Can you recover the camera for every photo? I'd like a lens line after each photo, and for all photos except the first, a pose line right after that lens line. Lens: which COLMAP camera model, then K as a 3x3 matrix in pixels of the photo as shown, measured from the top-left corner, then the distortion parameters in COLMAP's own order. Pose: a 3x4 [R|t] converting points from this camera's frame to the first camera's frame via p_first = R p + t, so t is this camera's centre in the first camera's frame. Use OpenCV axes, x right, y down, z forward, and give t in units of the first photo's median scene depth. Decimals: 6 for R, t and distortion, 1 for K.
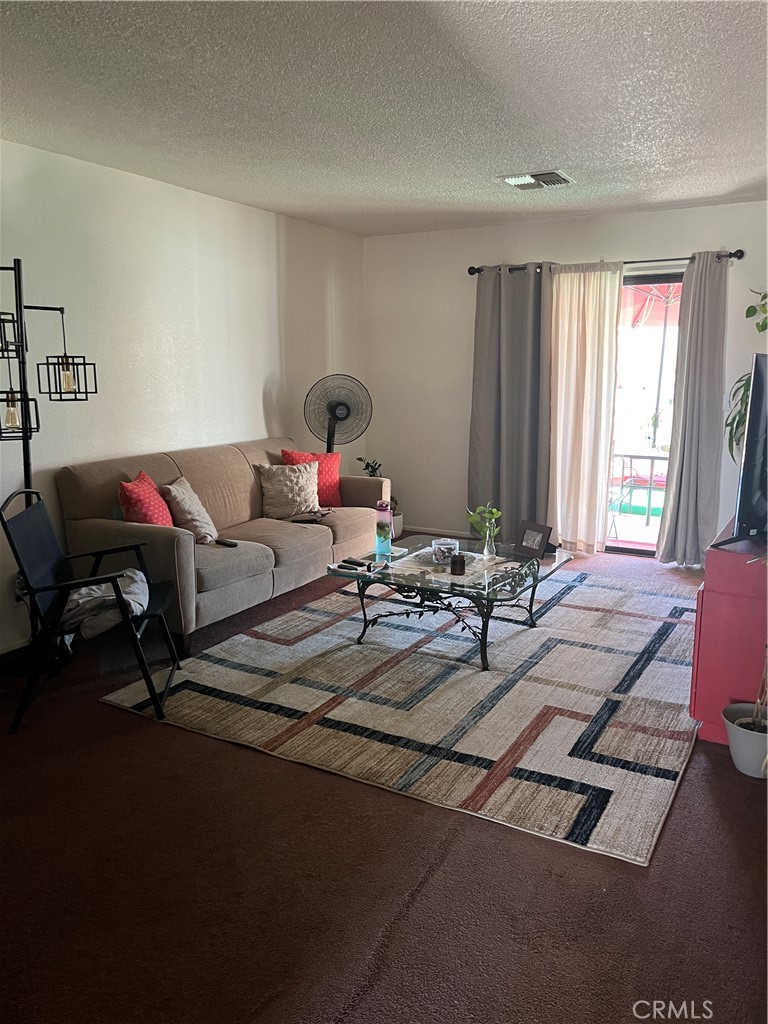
lens RADIAL K [[788.2, 0, 384.9], [0, 788.2, 511.0], [0, 0, 1]] dist [0.041300, -0.070146]
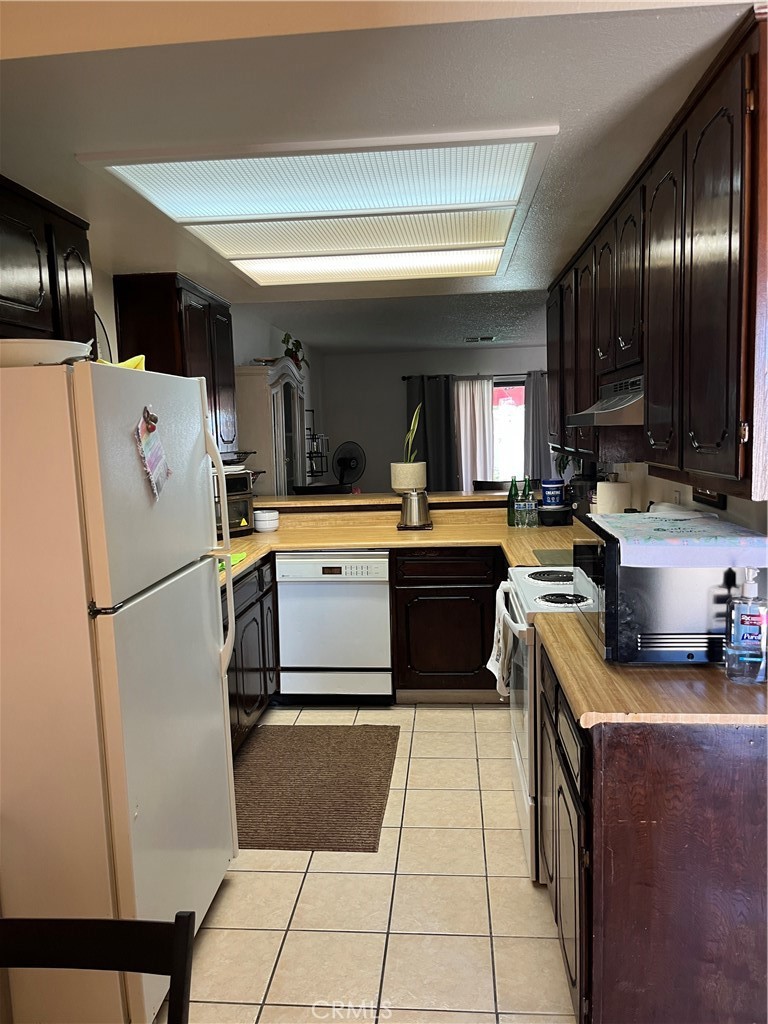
lens RADIAL K [[788.2, 0, 375.8], [0, 788.2, 516.8], [0, 0, 1]] dist [0.041300, -0.070146]
pose [[0.909263, -0.079334, 0.408592, -0.723882], [0.111357, 0.992249, -0.055148, 0.086286], [-0.401050, 0.095644, 0.911050, -0.539973]]
